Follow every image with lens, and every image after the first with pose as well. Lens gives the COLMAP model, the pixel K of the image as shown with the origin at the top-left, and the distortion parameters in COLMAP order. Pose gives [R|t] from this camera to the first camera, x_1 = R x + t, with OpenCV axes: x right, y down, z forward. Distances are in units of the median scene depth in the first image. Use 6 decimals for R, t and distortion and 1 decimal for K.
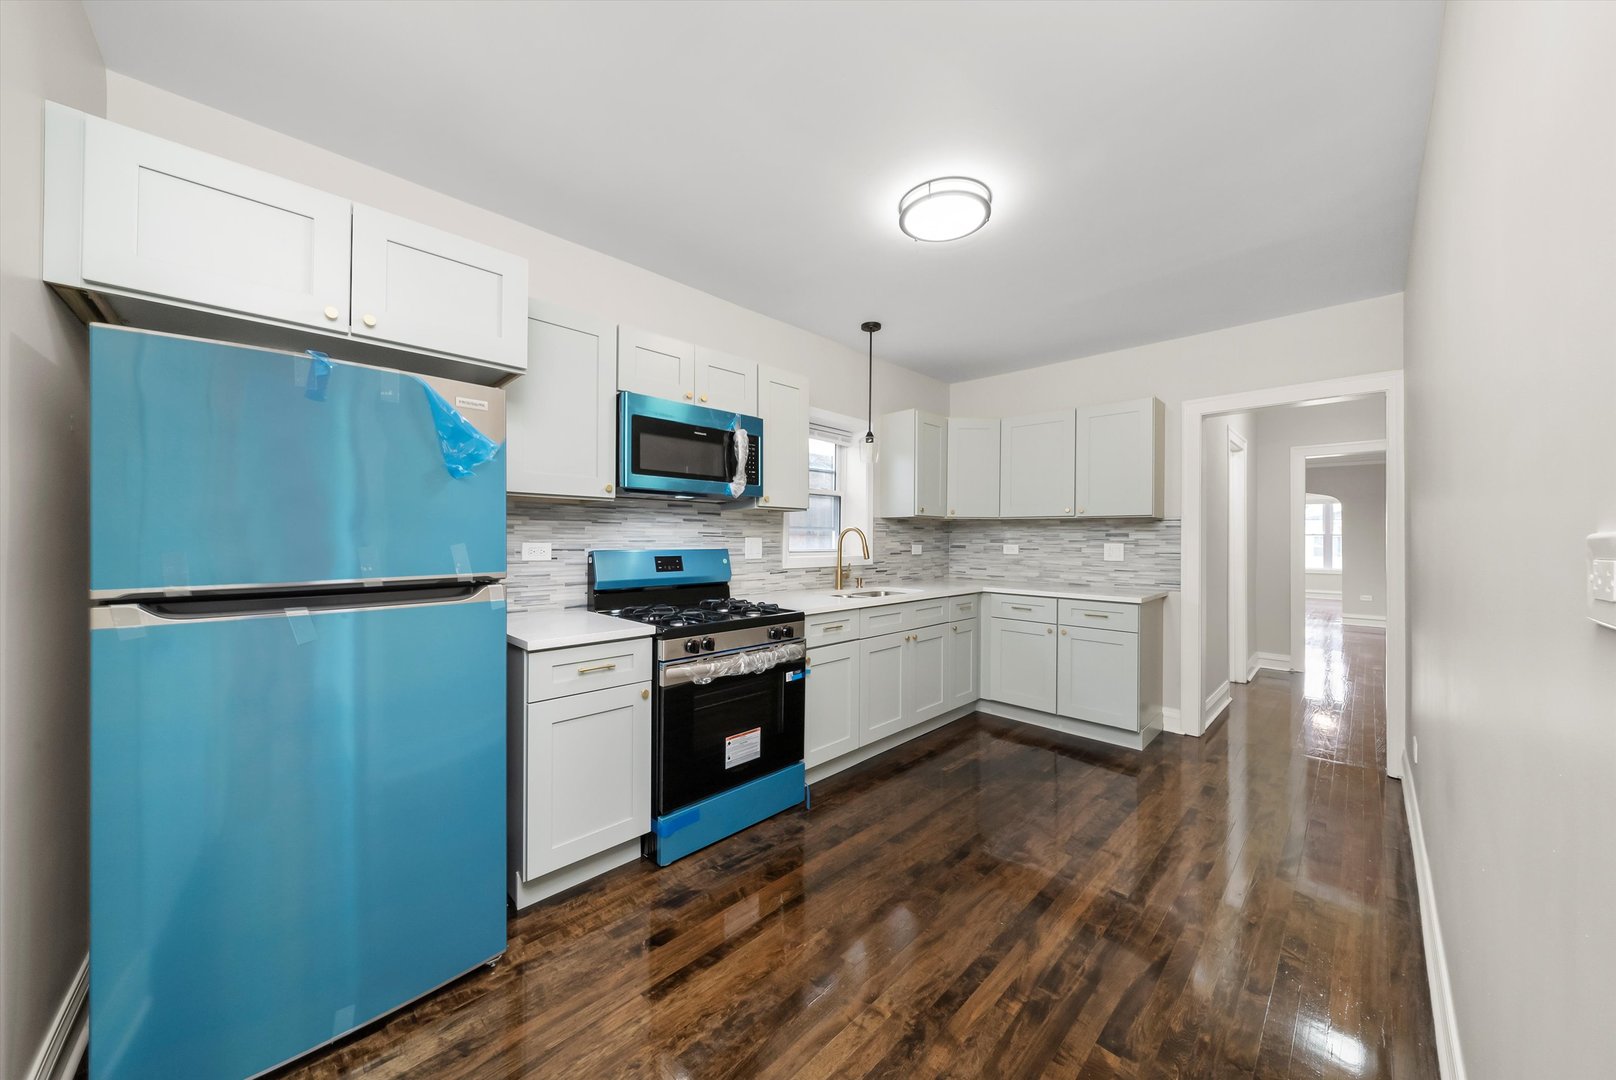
lens RADIAL K [[549.4, 0, 811.1], [0, 549.4, 540.8], [0, 0, 1]] dist [0.000643, -0.000234]
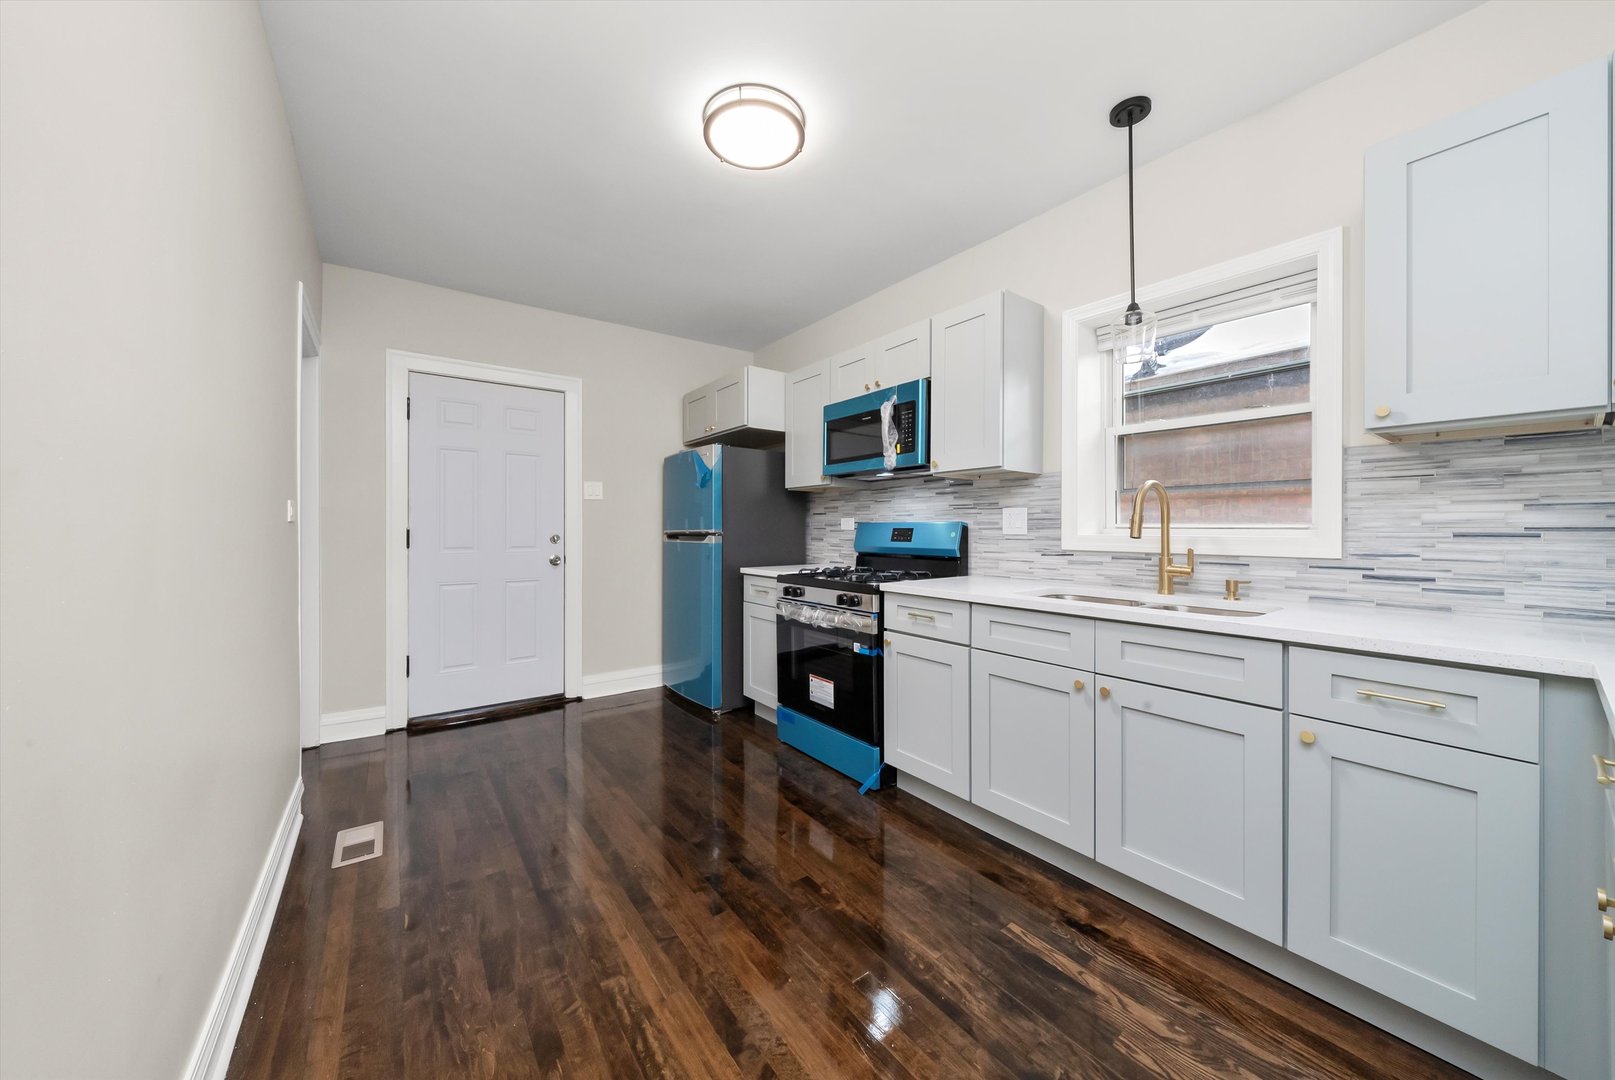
lens RADIAL K [[549.1, 0, 794.7], [0, 549.1, 529.2], [0, 0, 1]] dist [0.000643, -0.000234]
pose [[-0.138026, -0.002531, -0.990425, 0.764017], [-0.002445, 0.999995, -0.002215, 0.029013], [0.990426, 0.002116, -0.138031, 0.819215]]
